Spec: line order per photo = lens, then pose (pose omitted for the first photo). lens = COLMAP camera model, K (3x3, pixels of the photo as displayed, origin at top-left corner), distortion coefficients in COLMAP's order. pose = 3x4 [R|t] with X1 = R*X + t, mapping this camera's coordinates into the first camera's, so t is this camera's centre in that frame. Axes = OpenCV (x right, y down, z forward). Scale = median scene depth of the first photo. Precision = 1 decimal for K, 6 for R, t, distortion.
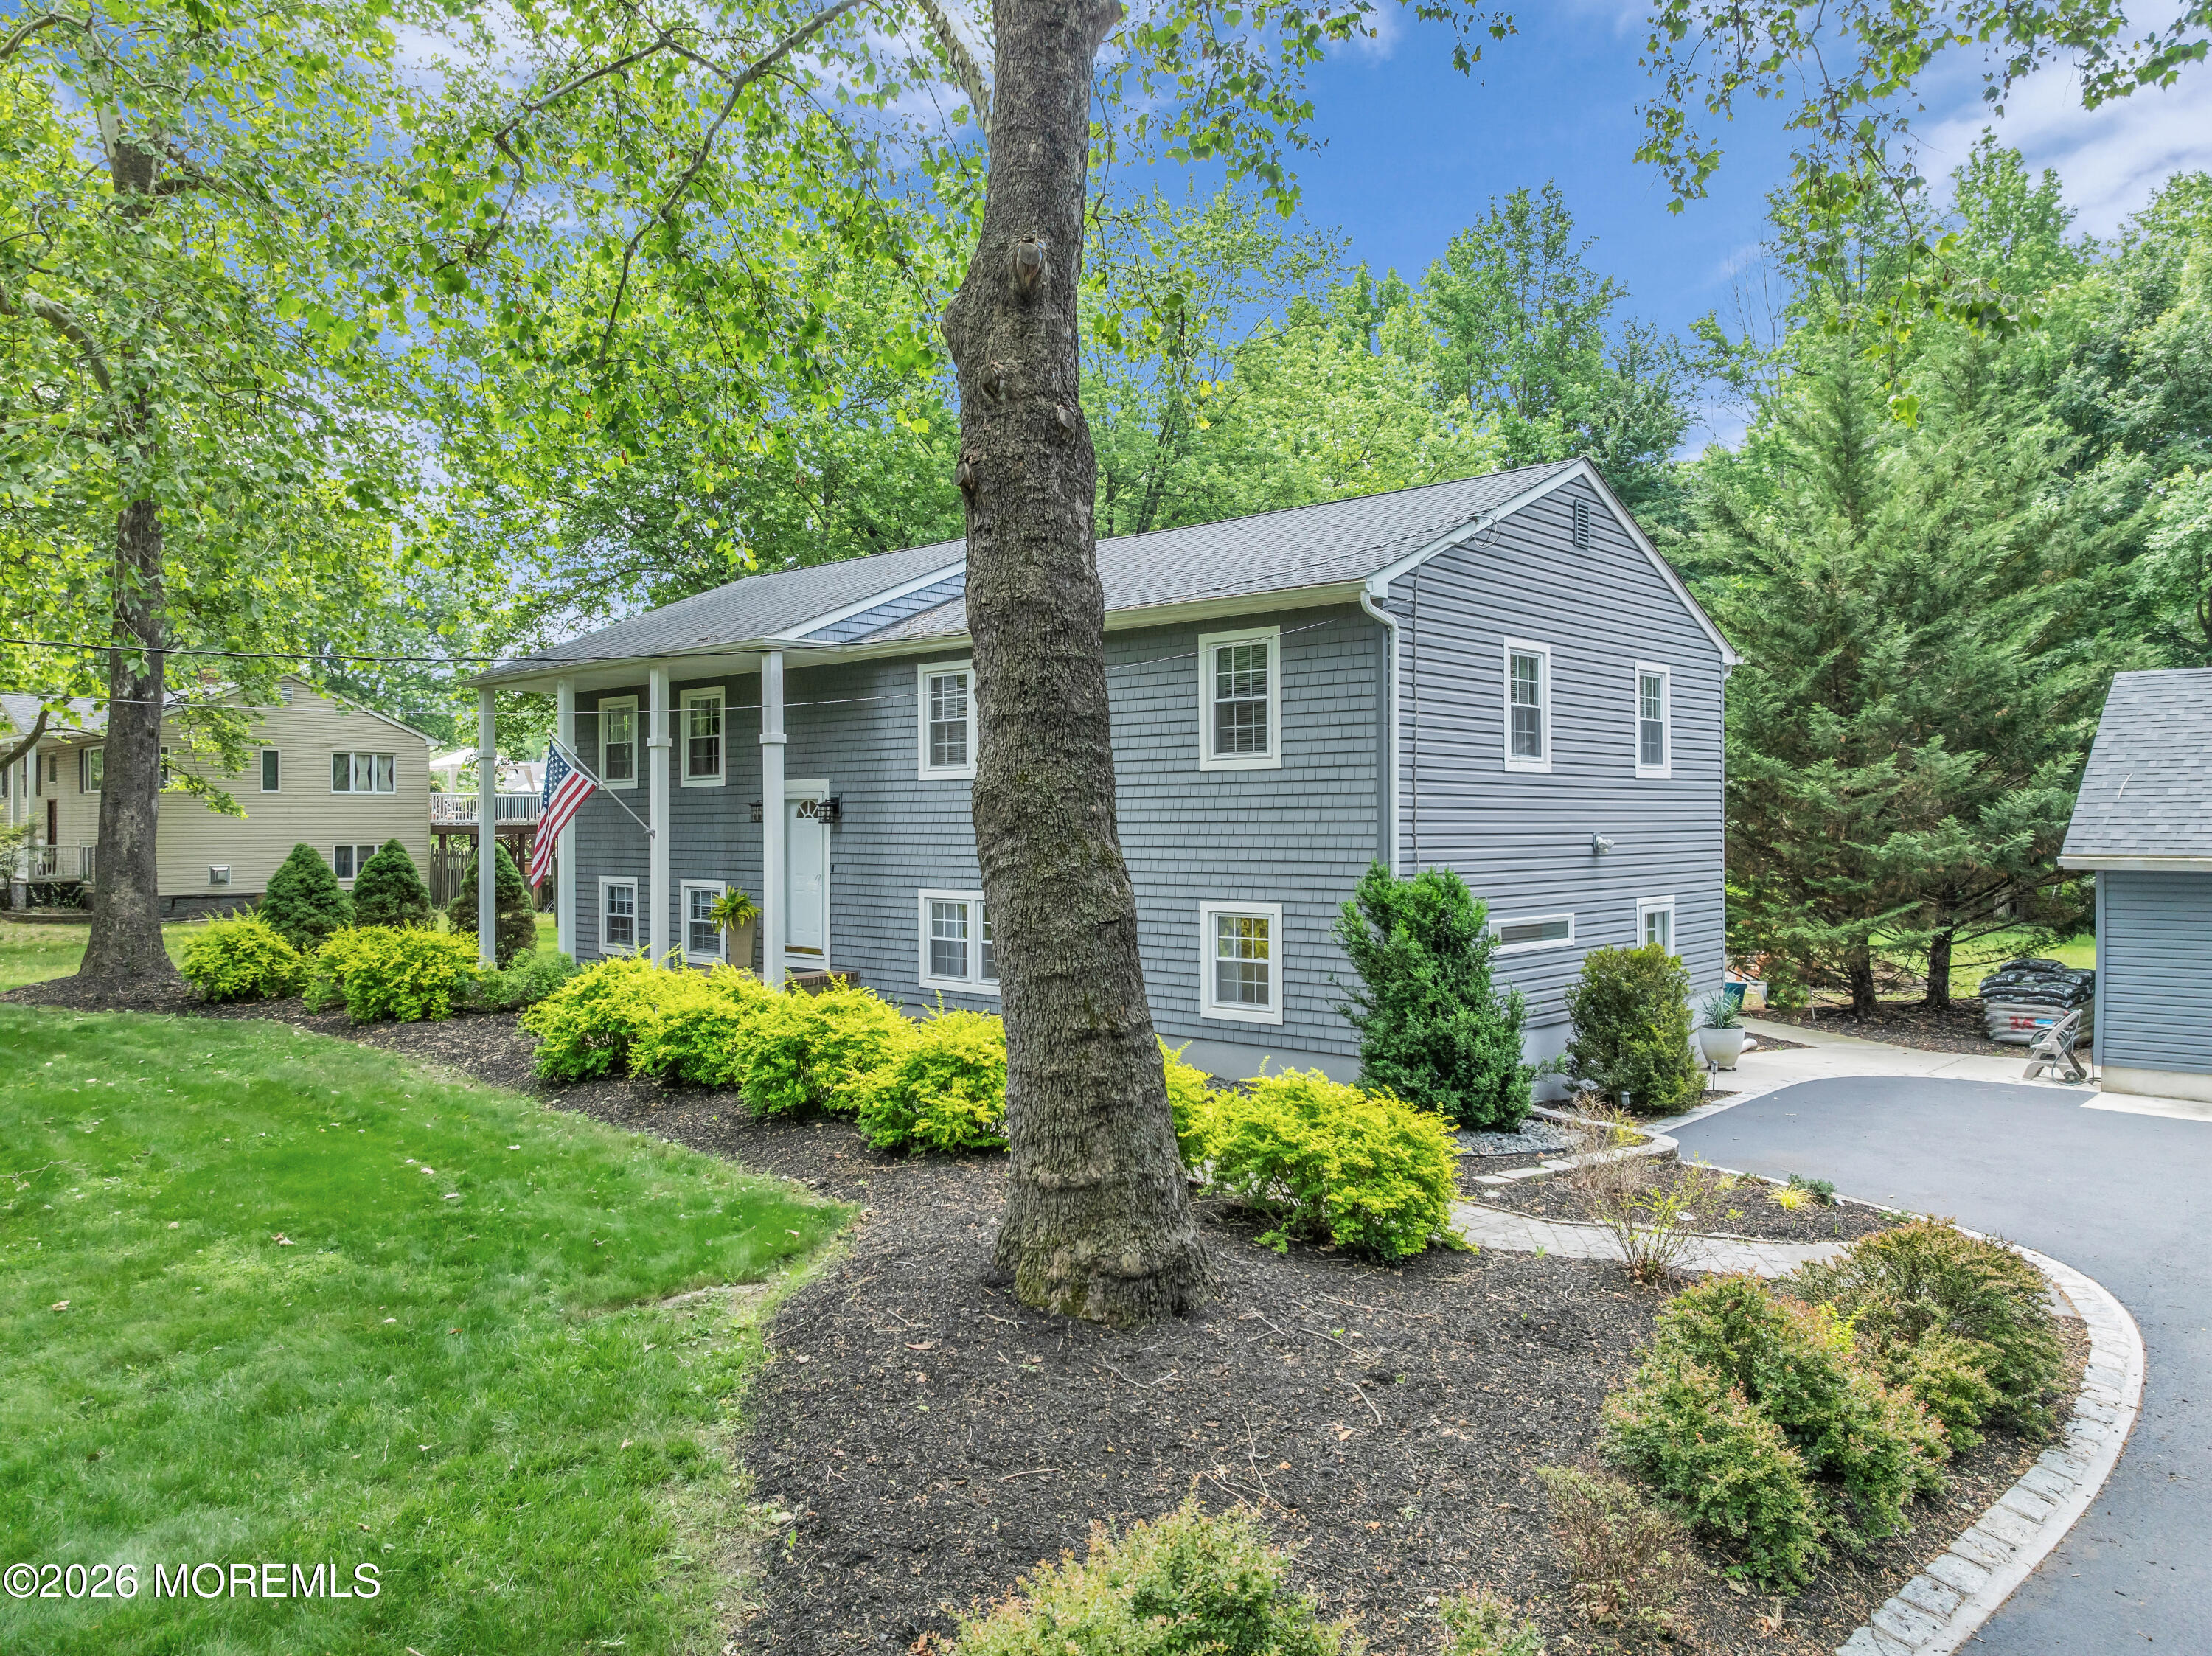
lens RADIAL K [[1580.8, 0, 1110.3], [0, 1580.8, 818.4], [0, 0, 1]] dist [-0.033960, 0.000476]
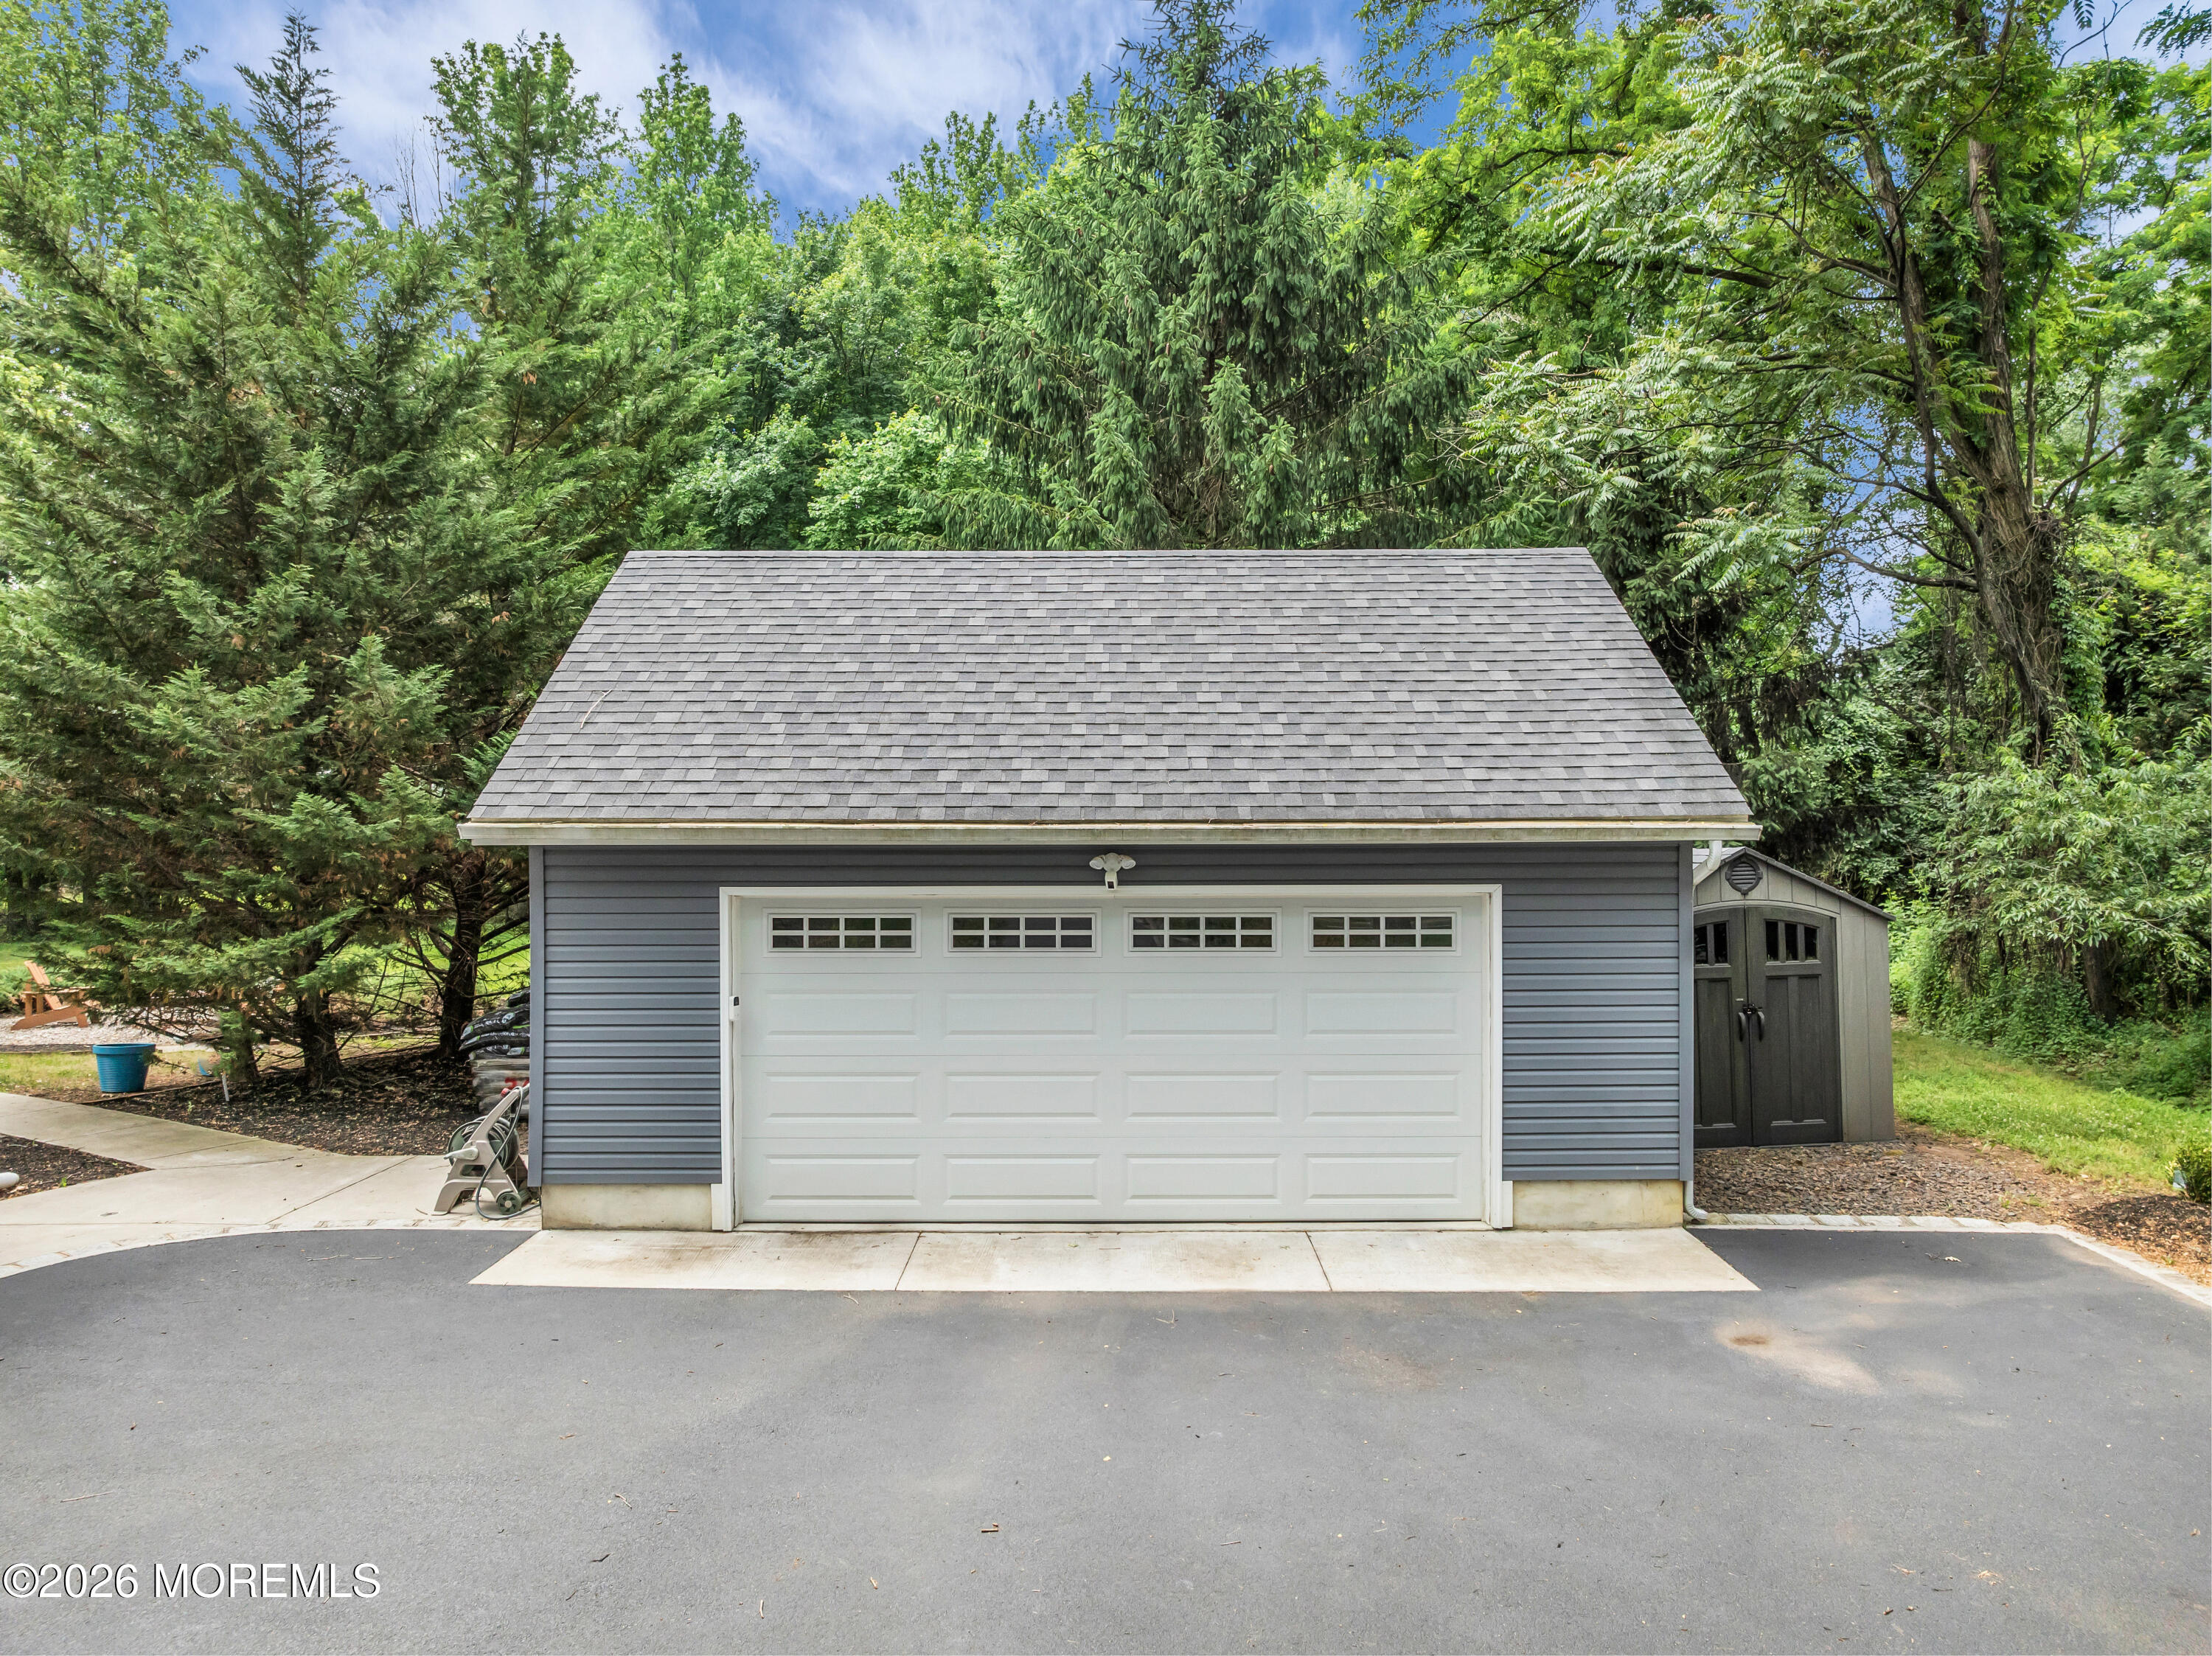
lens RADIAL K [[1580.8, 0, 1106.1], [0, 1580.8, 825.3], [0, 0, 1]] dist [-0.033960, 0.000476]
pose [[0.738785, 0.000246, 0.673941, 0.154010], [-0.007281, 0.999944, 0.007617, 0.007007], [-0.673901, -0.010534, 0.738746, 0.164774]]
